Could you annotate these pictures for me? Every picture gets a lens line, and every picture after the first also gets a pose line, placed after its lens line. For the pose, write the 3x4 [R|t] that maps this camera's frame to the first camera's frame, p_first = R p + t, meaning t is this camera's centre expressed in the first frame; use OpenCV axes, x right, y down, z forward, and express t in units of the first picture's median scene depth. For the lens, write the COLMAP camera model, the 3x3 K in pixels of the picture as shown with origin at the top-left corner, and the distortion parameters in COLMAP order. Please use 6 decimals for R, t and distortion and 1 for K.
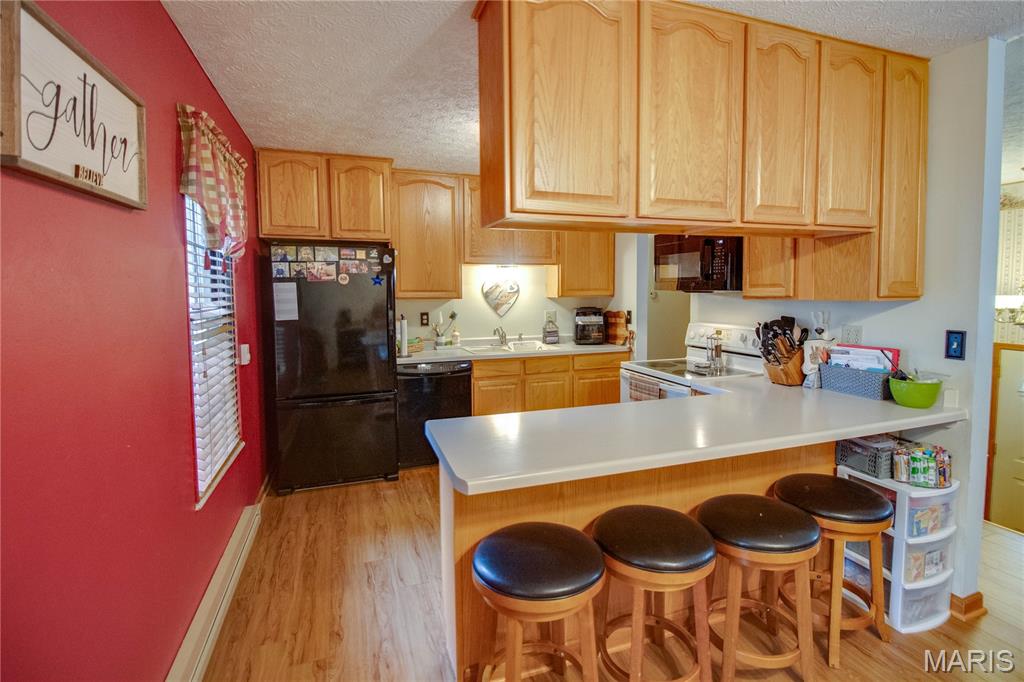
lens RADIAL K [[504.3, 0, 533.5], [0, 504.3, 319.8], [0, 0, 1]] dist [0.001165, -0.015483]
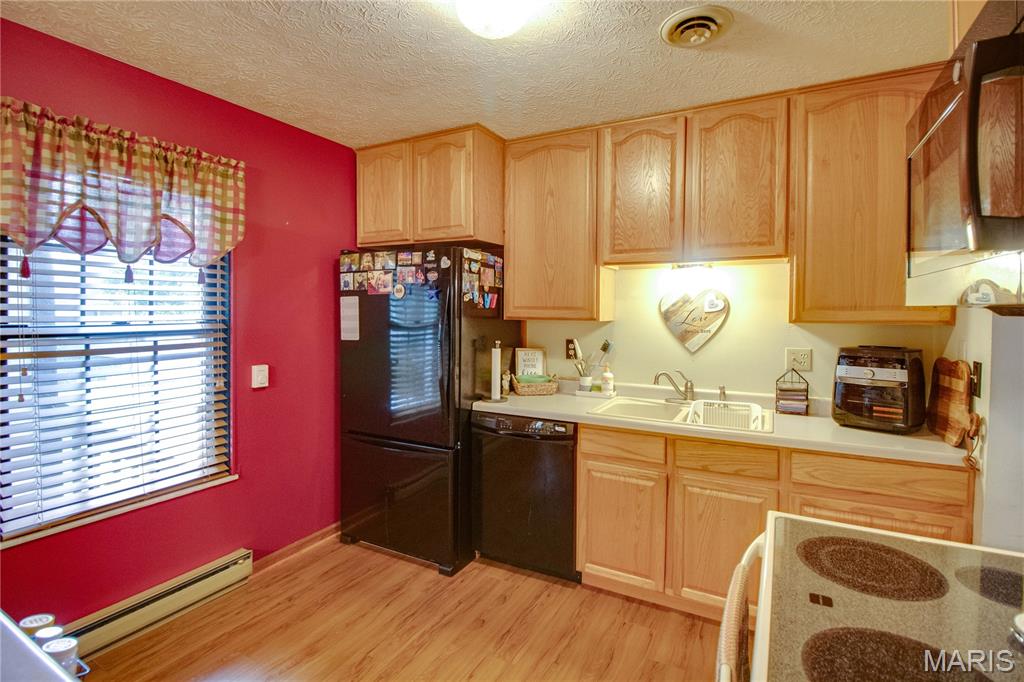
lens RADIAL K [[487.0, 0, 519.2], [0, 487.0, 323.1], [0, 0, 1]] dist [-0.001697, -0.012471]
pose [[0.652849, 0.026343, -0.757030, 0.308626], [-0.052335, 0.998576, -0.010385, -0.033154], [0.755678, 0.046399, 0.653298, 0.643086]]
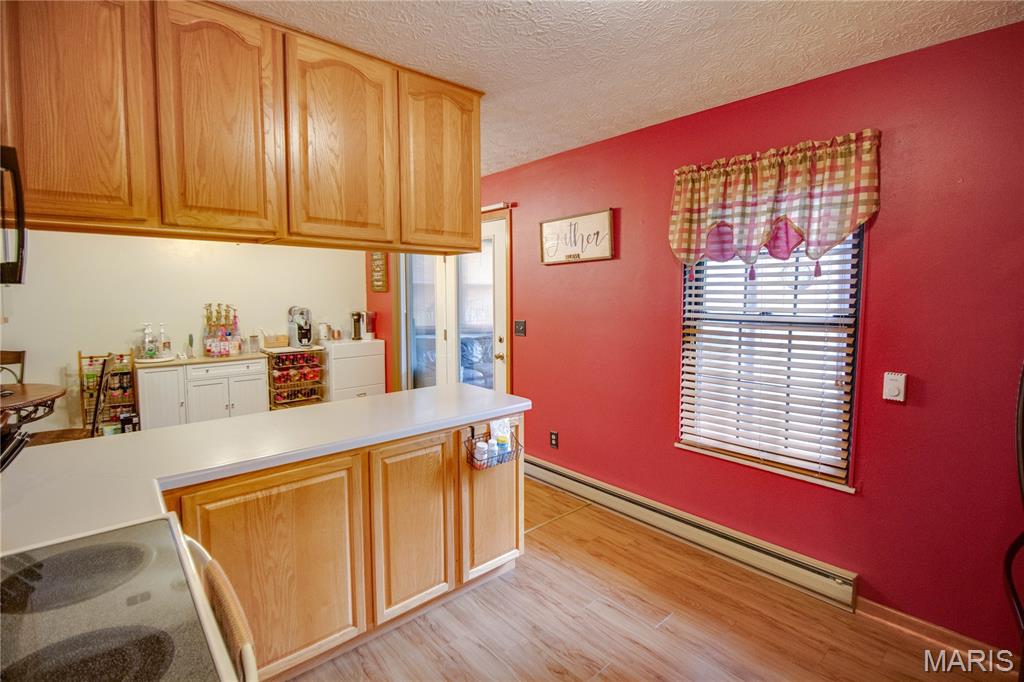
lens RADIAL K [[482.7, 0, 522.9], [0, 482.7, 323.1], [0, 0, 1]] dist [-0.002065, -0.012039]
pose [[-0.933785, 0.032250, -0.356378, 0.132321], [-0.013399, 0.992081, 0.124887, -0.081758], [0.357583, 0.121392, -0.925958, 1.180975]]
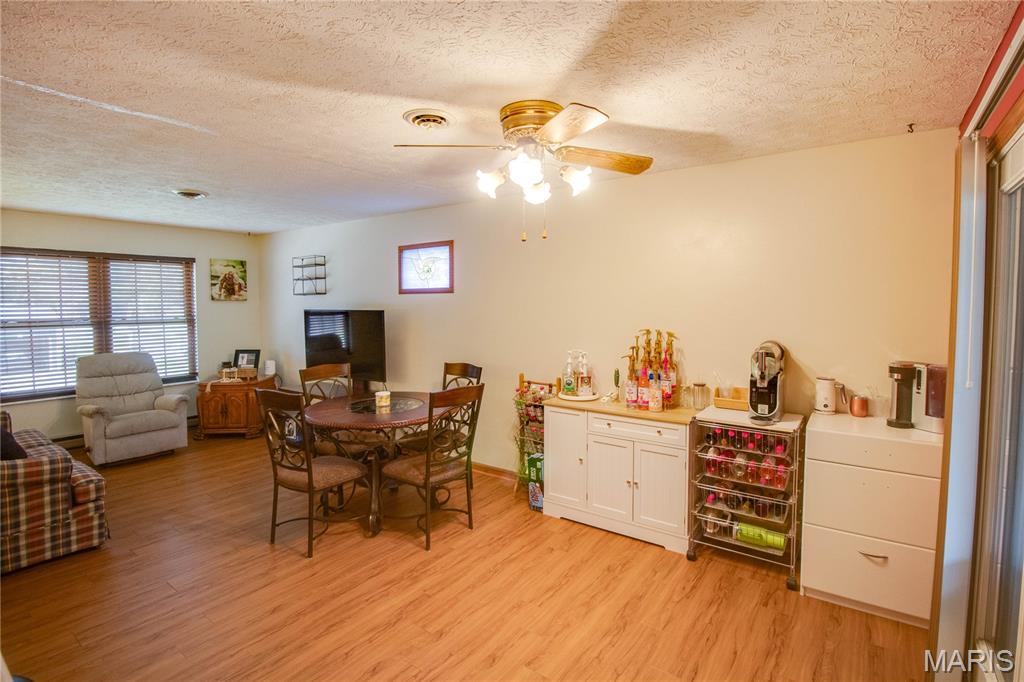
lens RADIAL K [[493.8, 0, 519.9], [0, 493.8, 325.1], [0, 0, 1]] dist [-0.000919, -0.013016]
pose [[-0.554185, -0.031146, 0.831811, -0.202971], [0.054233, 0.995825, 0.073420, -0.049631], [-0.830625, 0.085800, -0.550182, 0.360215]]
